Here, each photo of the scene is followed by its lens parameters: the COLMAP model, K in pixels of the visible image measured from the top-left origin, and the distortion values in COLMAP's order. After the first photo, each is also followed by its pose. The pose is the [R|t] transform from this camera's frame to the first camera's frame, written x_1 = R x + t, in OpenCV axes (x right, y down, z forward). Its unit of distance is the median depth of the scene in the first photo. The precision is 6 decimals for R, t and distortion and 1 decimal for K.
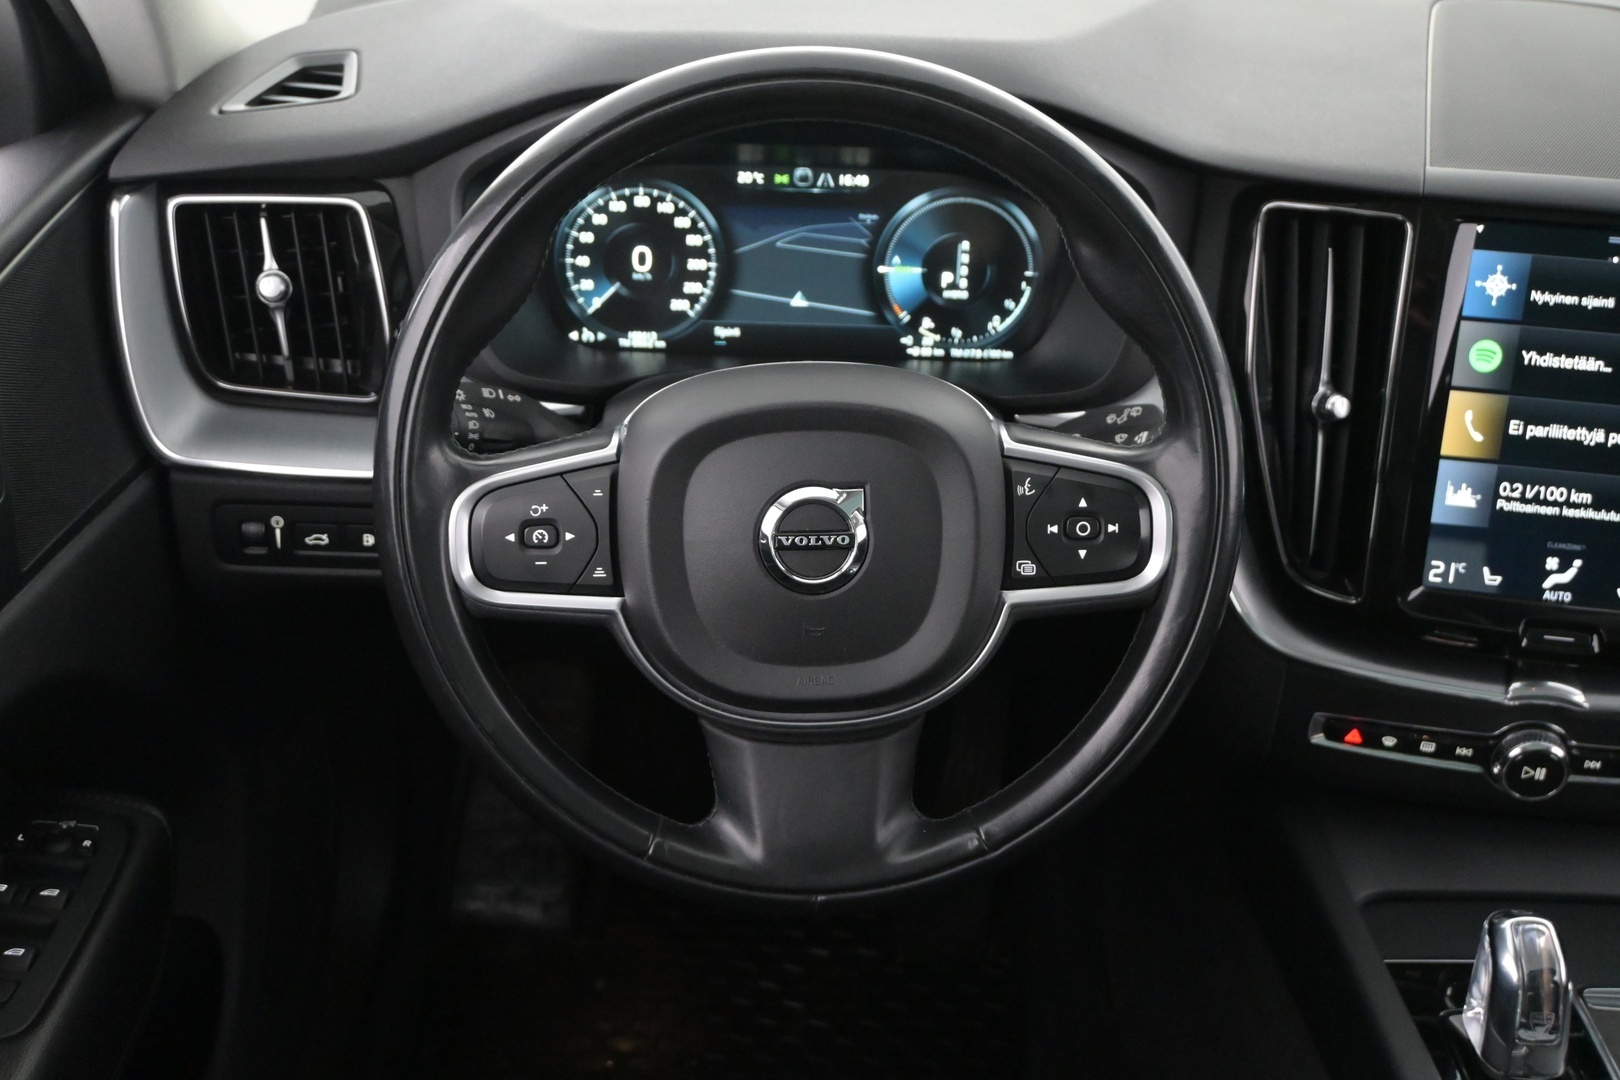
lens RADIAL K [[1853.2, 0, 797.8], [0, 1853.2, 524.8], [0, 0, 1]] dist [0.009979, 0.000000]
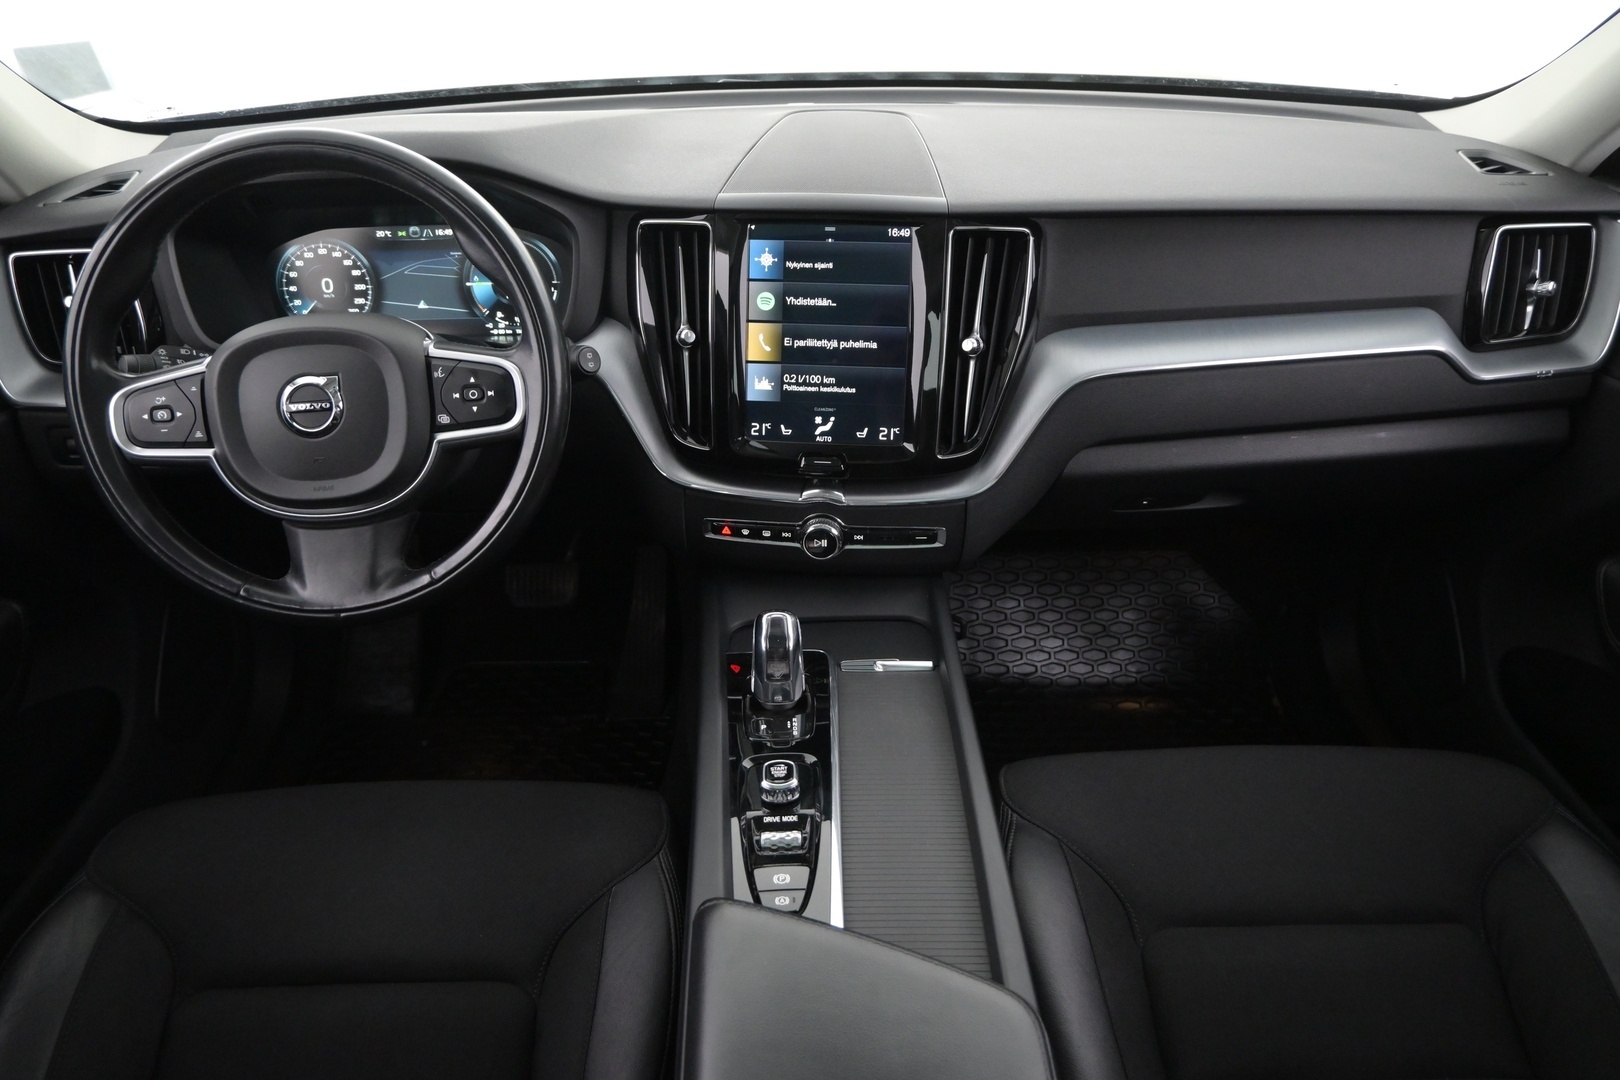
lens RADIAL K [[1137.1, 0, 796.4], [0, 1137.1, 531.3], [0, 0, 1]] dist [0.010383, 0.004037]
pose [[0.998446, -0.055504, -0.004974, 0.348157], [0.055454, 0.998415, -0.009586, 0.120789], [0.005498, 0.009295, 0.999942, -0.056994]]
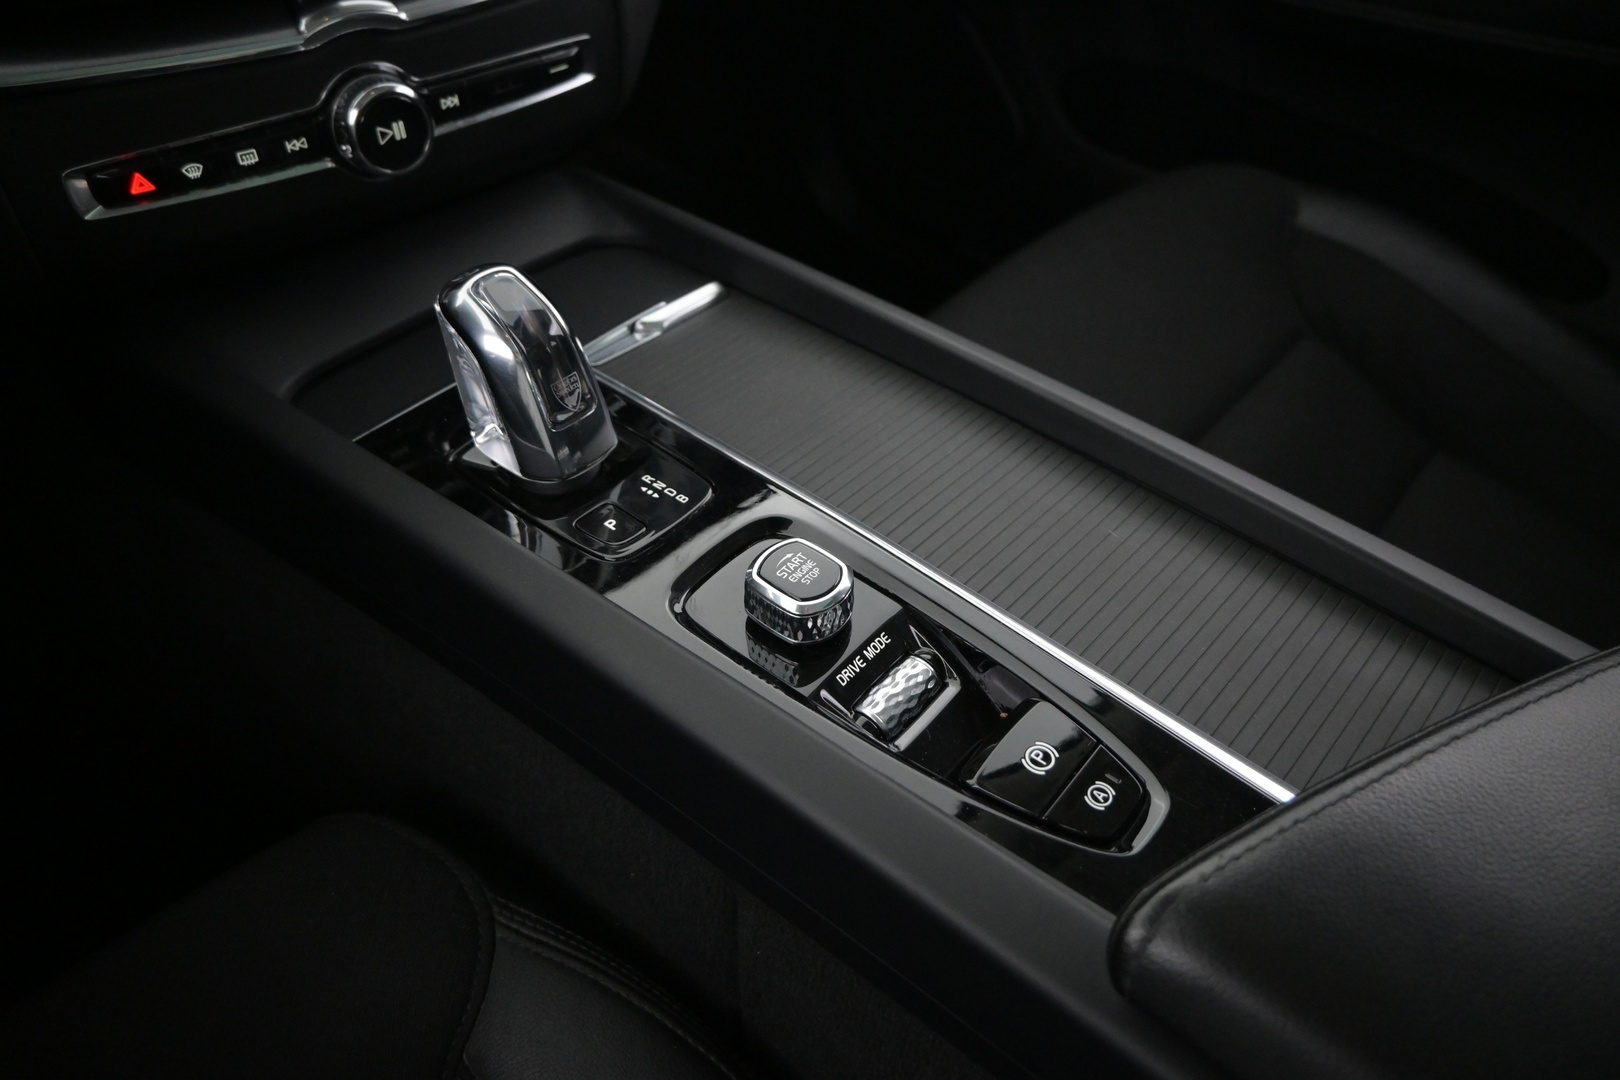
lens RADIAL K [[1137.1, 0, 815.2], [0, 1137.1, 544.0], [0, 0, 1]] dist [0.010383, 0.004037]
pose [[0.651895, -0.539850, 0.532535, 0.156752], [0.385827, 0.840702, 0.379945, 0.151276], [-0.652817, -0.042218, 0.756339, 0.484985]]
